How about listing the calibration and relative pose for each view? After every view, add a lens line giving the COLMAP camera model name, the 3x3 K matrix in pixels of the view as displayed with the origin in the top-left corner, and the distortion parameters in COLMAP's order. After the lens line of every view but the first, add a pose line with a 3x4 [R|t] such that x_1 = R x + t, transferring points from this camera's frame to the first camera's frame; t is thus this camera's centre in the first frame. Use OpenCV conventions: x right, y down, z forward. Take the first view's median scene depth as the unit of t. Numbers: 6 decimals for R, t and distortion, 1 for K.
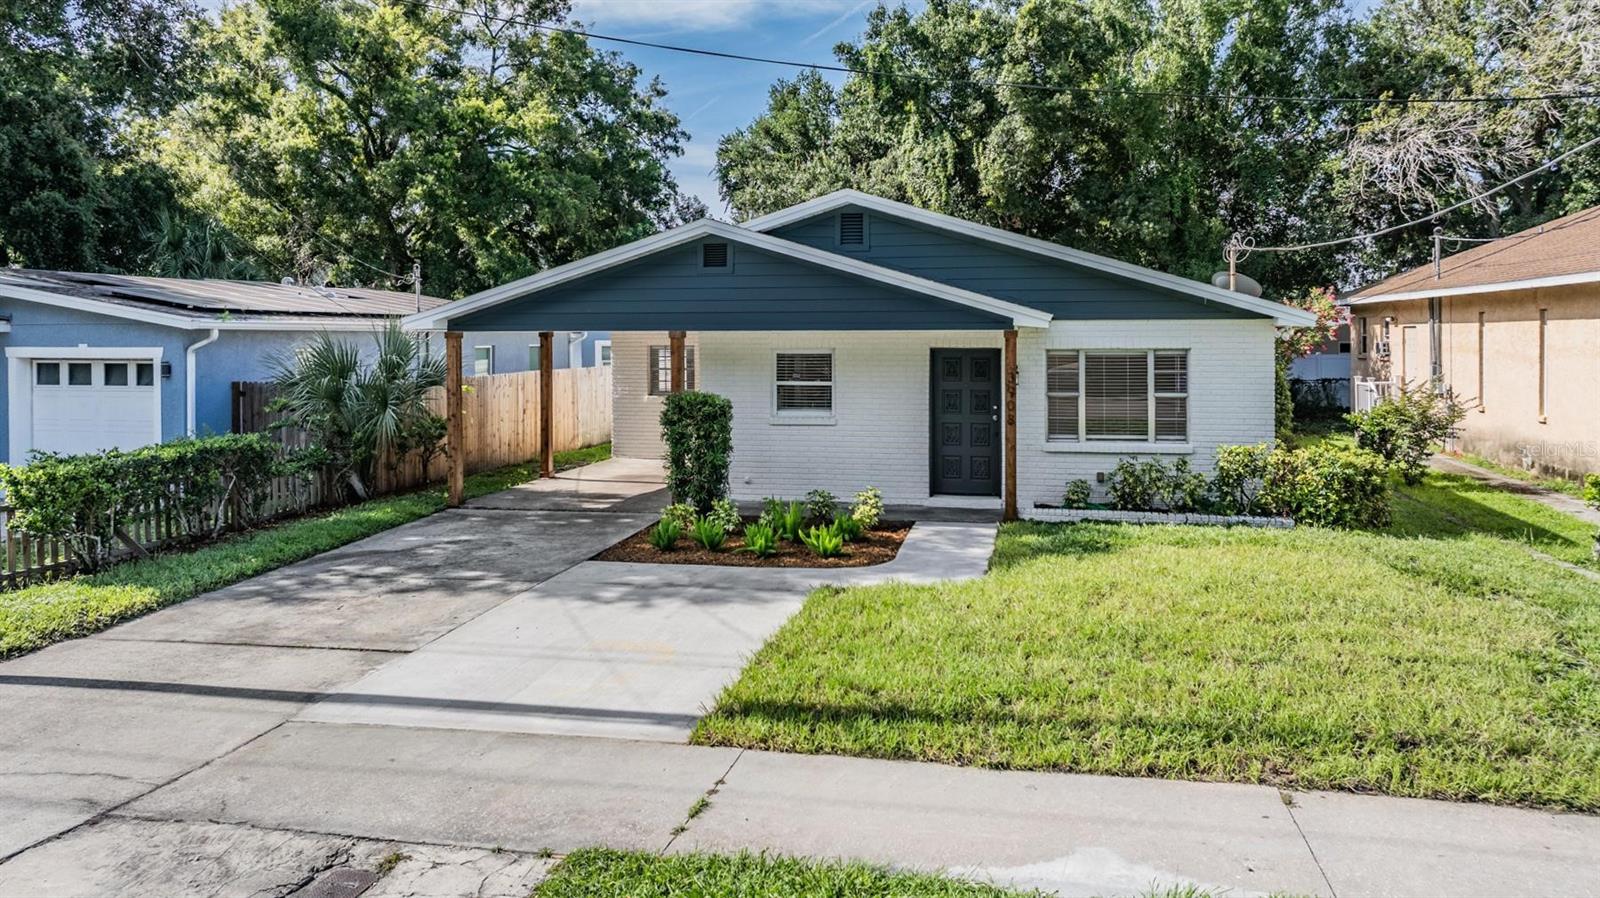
lens RADIAL K [[1181.6, 0, 800.0], [0, 1181.6, 449.0], [0, 0, 1]] dist [-0.019268, 0.005474]
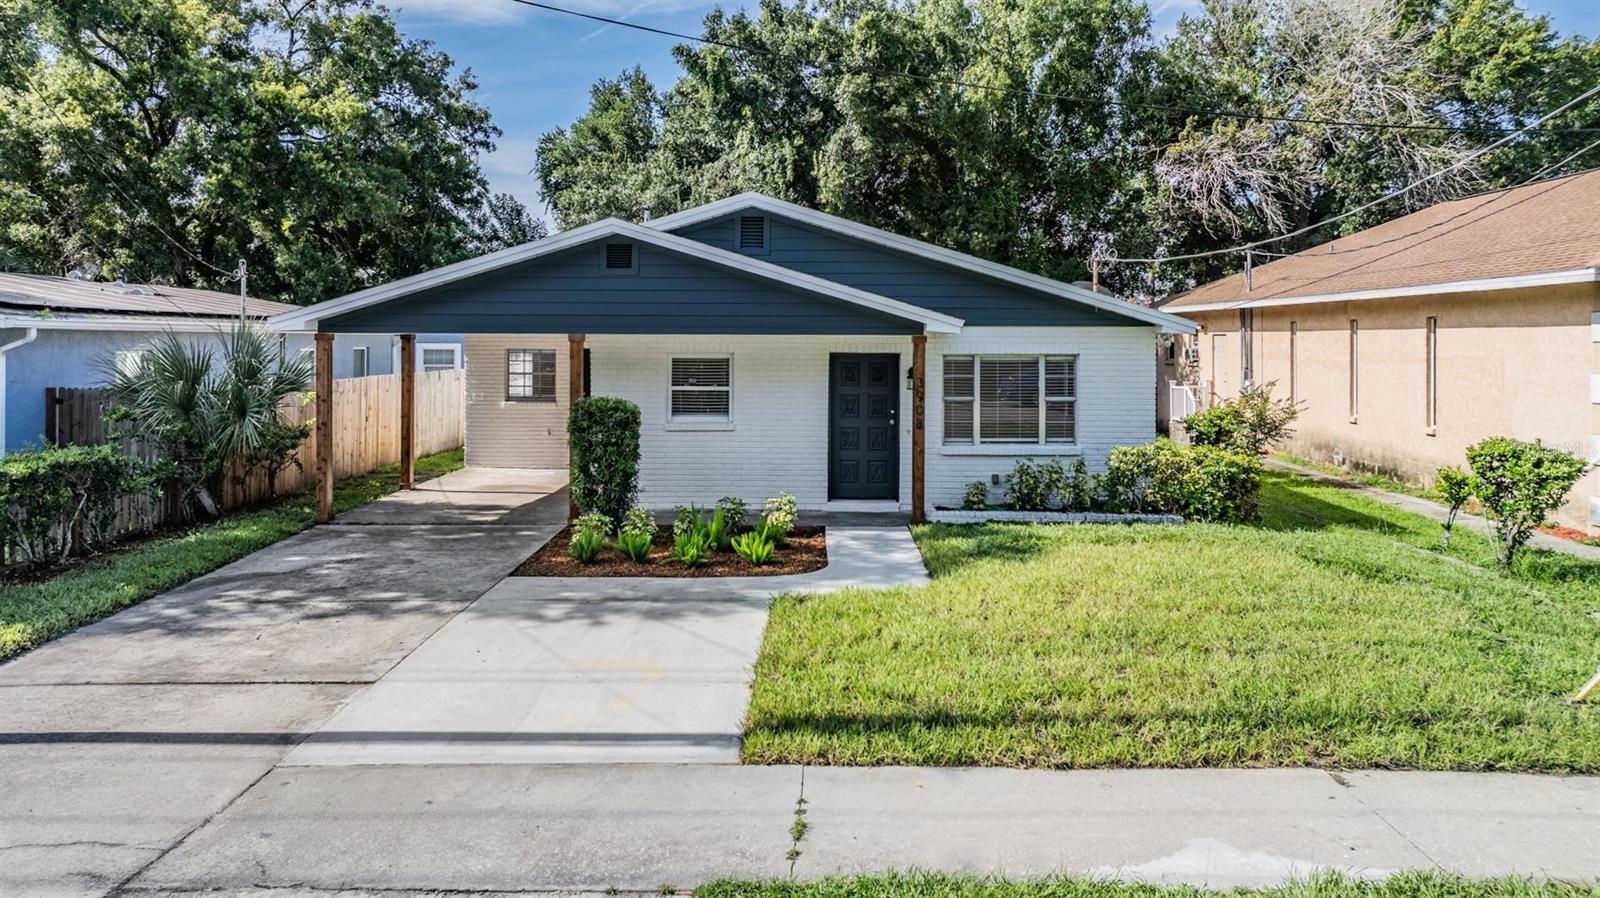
lens RADIAL K [[1181.6, 0, 800.0], [0, 1181.6, 449.0], [0, 0, 1]] dist [-0.019268, 0.005474]
pose [[0.980681, -0.011723, 0.195262, -0.108400], [0.012520, 0.999918, -0.002850, -0.001505], [-0.195213, 0.005239, 0.980747, 0.021648]]
